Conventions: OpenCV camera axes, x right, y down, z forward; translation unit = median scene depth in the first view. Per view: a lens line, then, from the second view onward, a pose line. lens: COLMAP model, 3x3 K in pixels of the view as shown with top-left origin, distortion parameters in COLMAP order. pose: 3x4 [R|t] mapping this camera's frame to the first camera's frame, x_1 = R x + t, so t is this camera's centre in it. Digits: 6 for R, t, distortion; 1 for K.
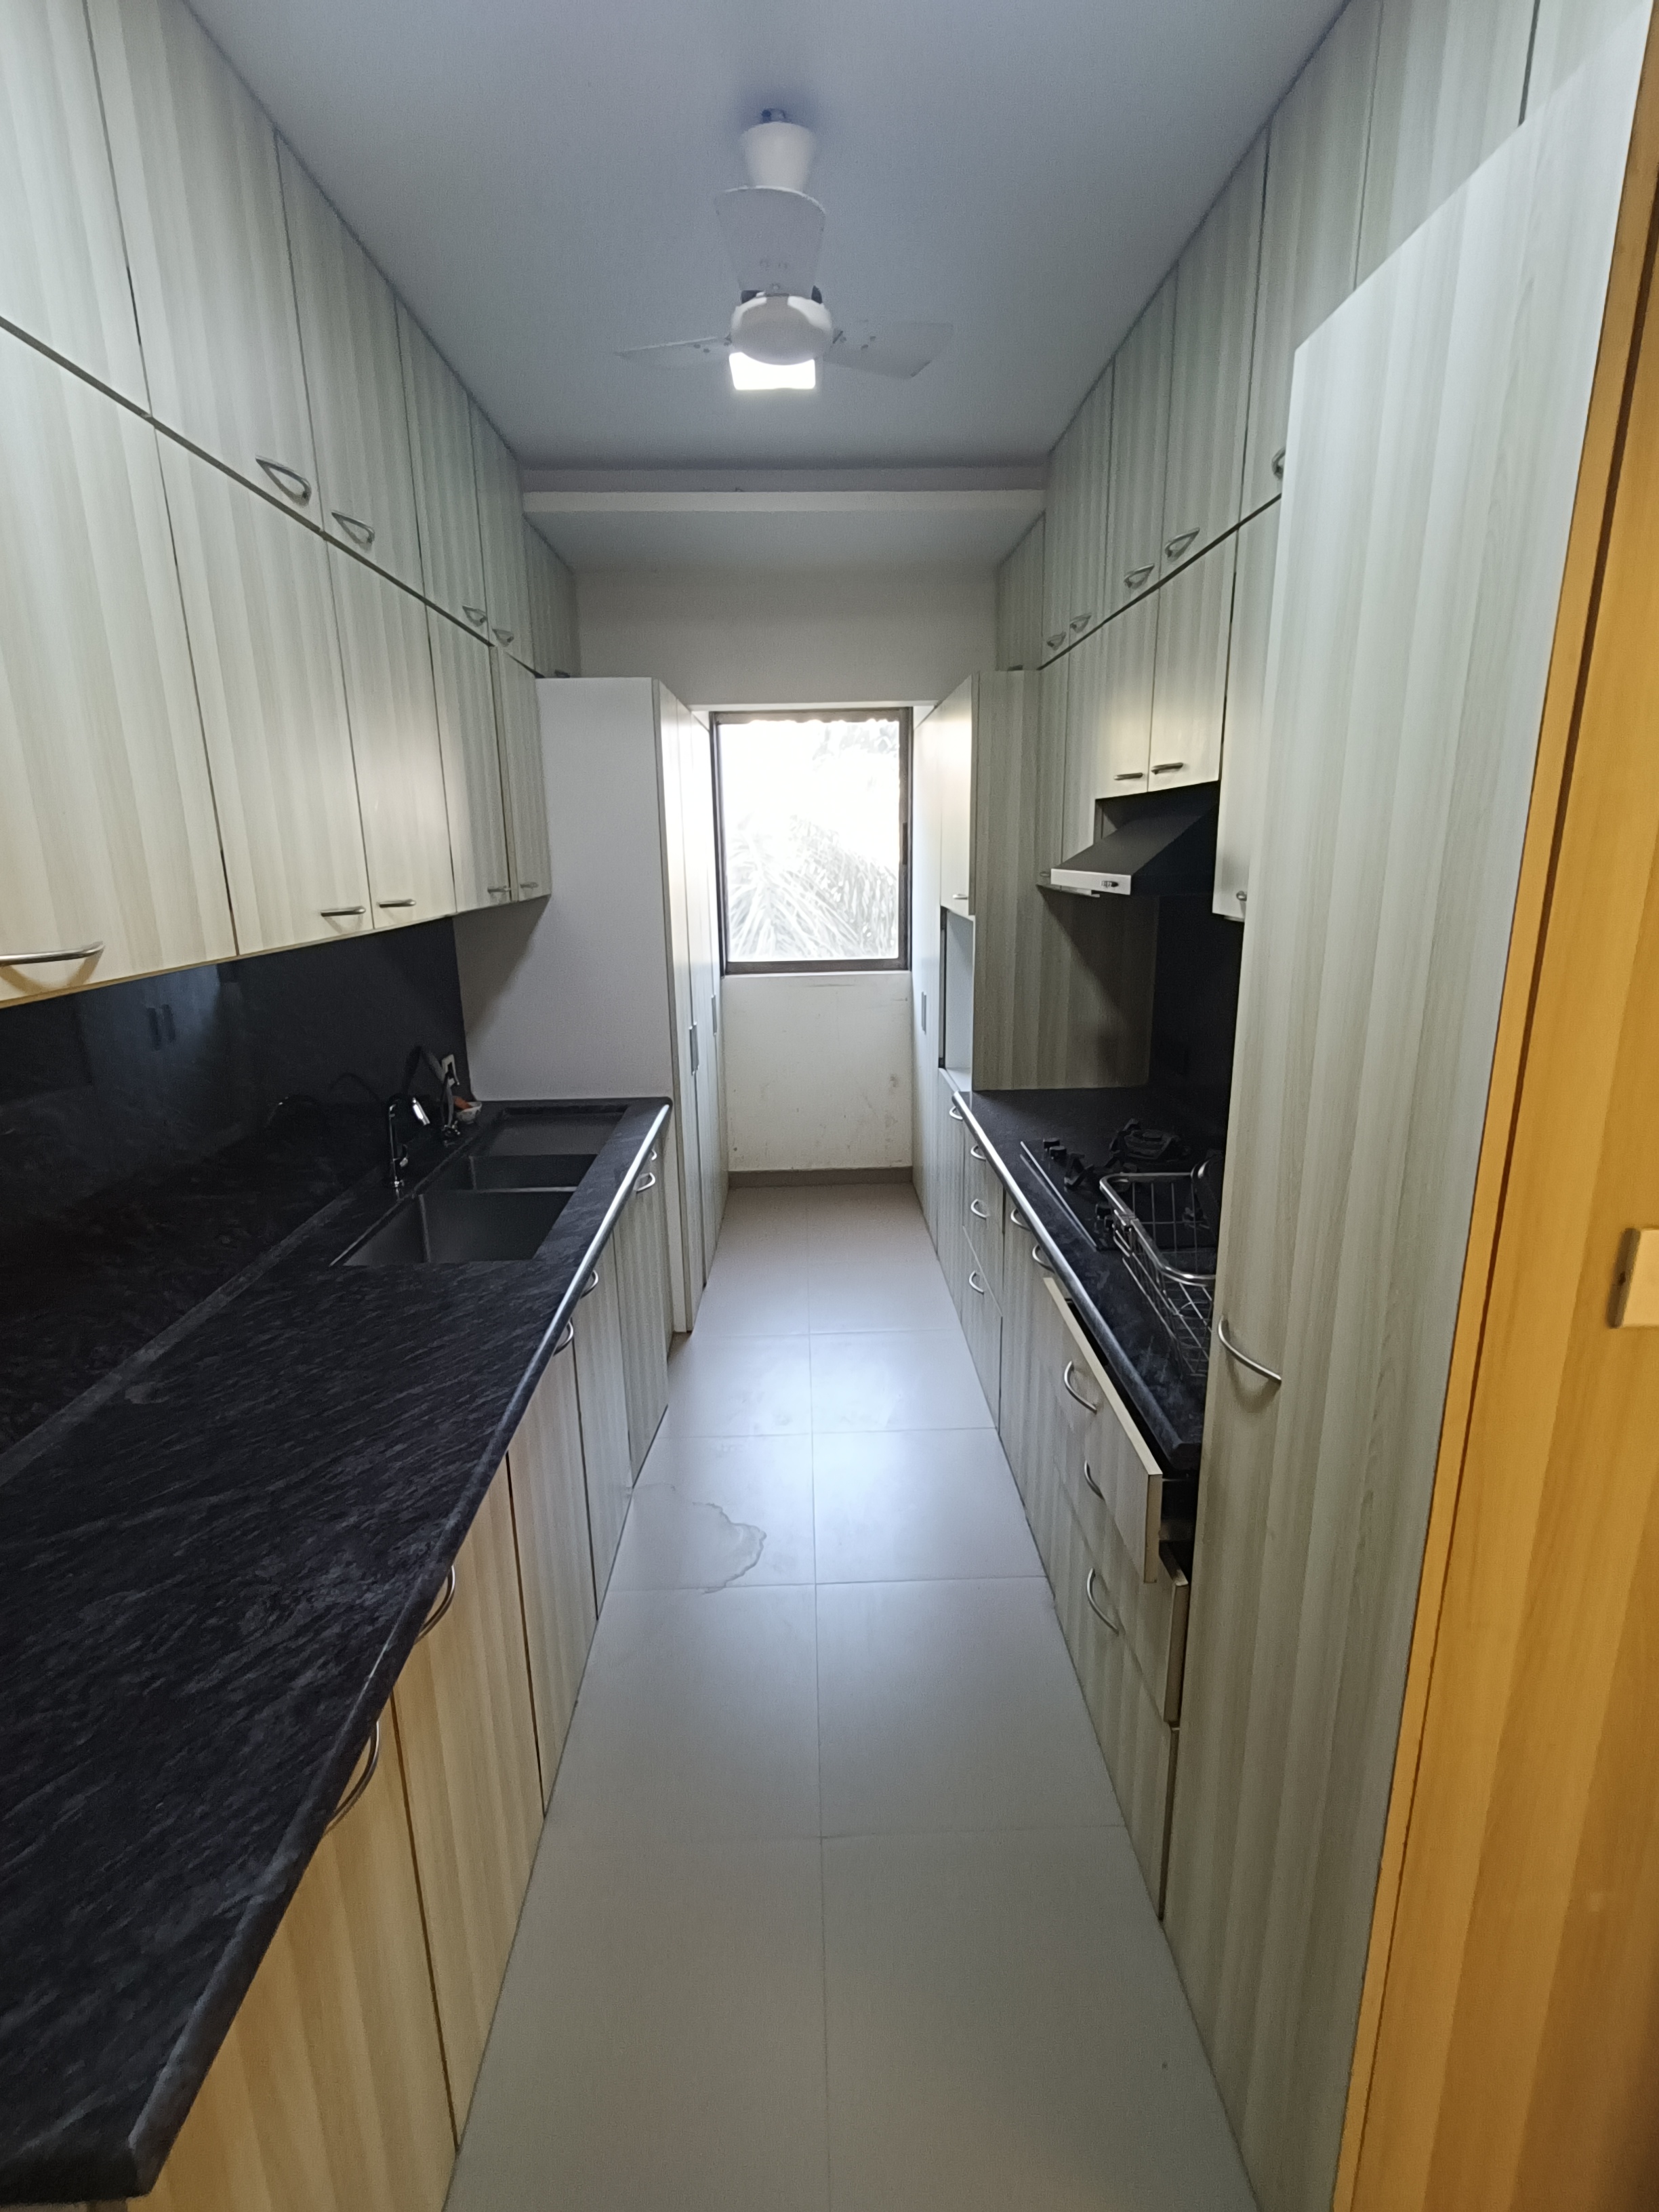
lens RADIAL K [[1029.3, 0, 829.5], [0, 1029.3, 1106.0], [0, 0, 1]] dist [-0.000143, 0.000069]
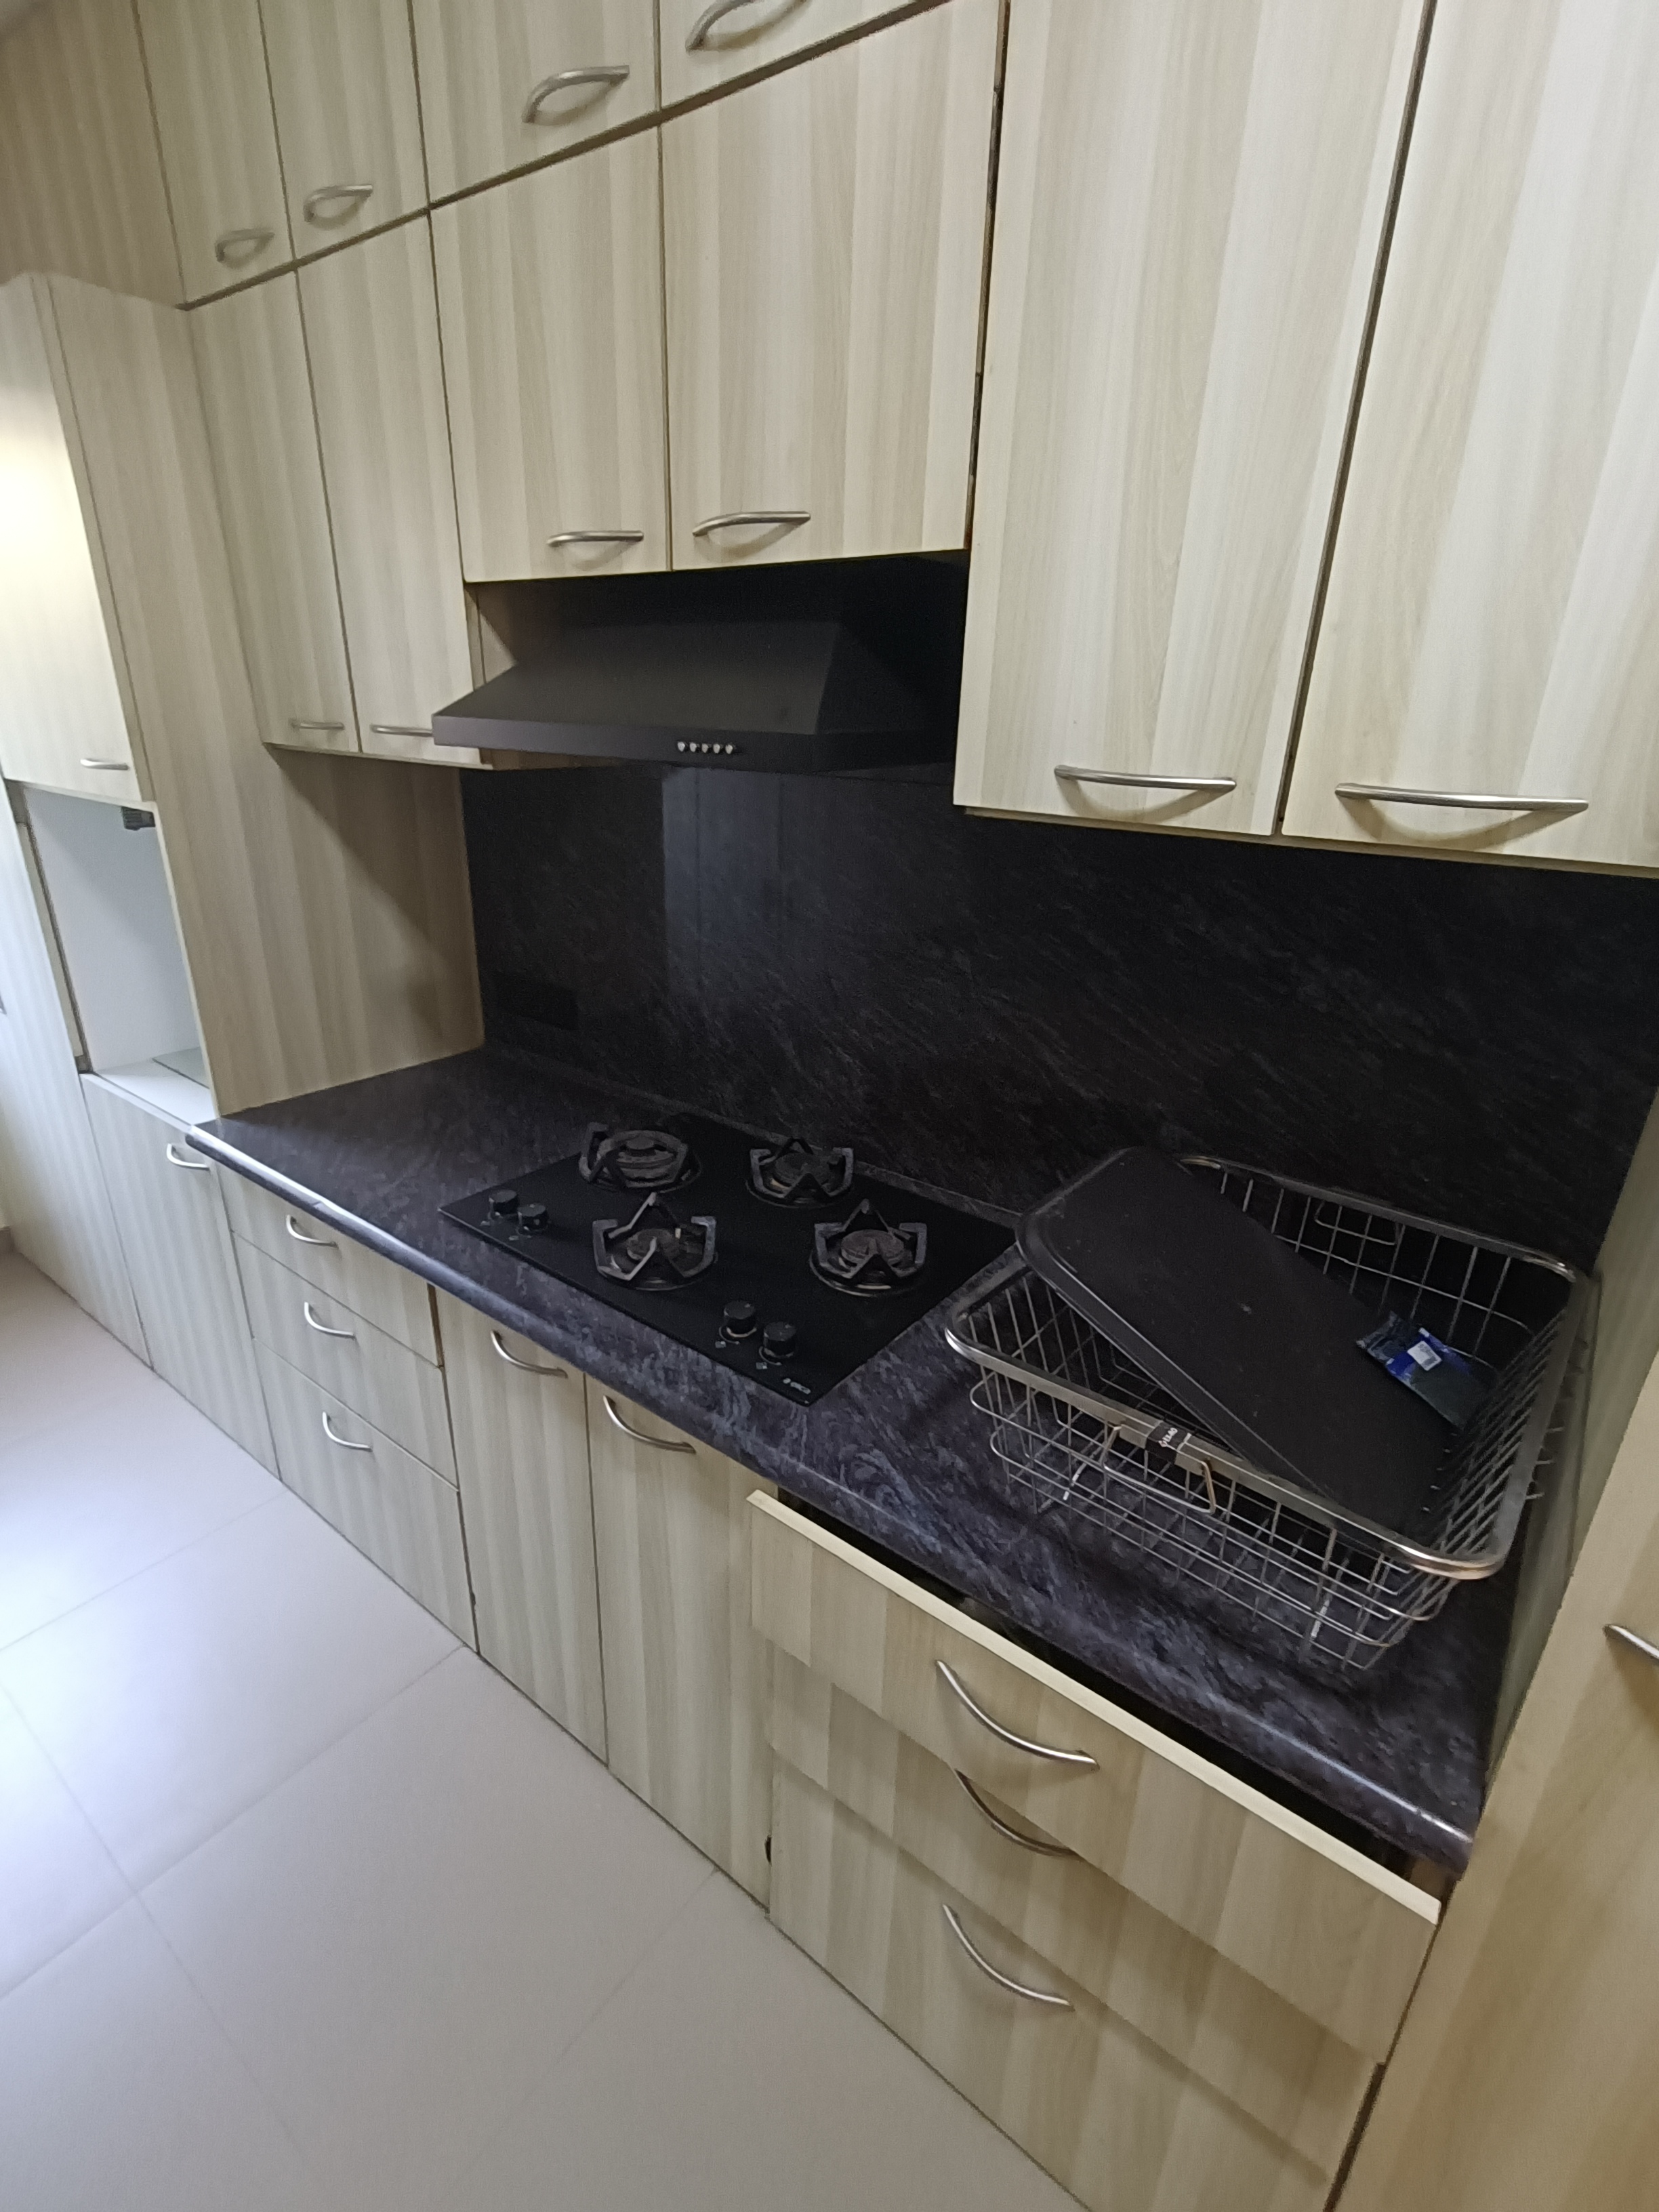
lens RADIAL K [[902.3, 0, 829.5], [0, 902.3, 1106.0], [0, 0, 1]] dist [-0.012003, 0.000039]
pose [[0.571910, -0.246938, 0.782267, -0.060911], [0.132963, 0.968910, 0.208647, -0.087234], [-0.809469, -0.015314, 0.586963, 0.478854]]
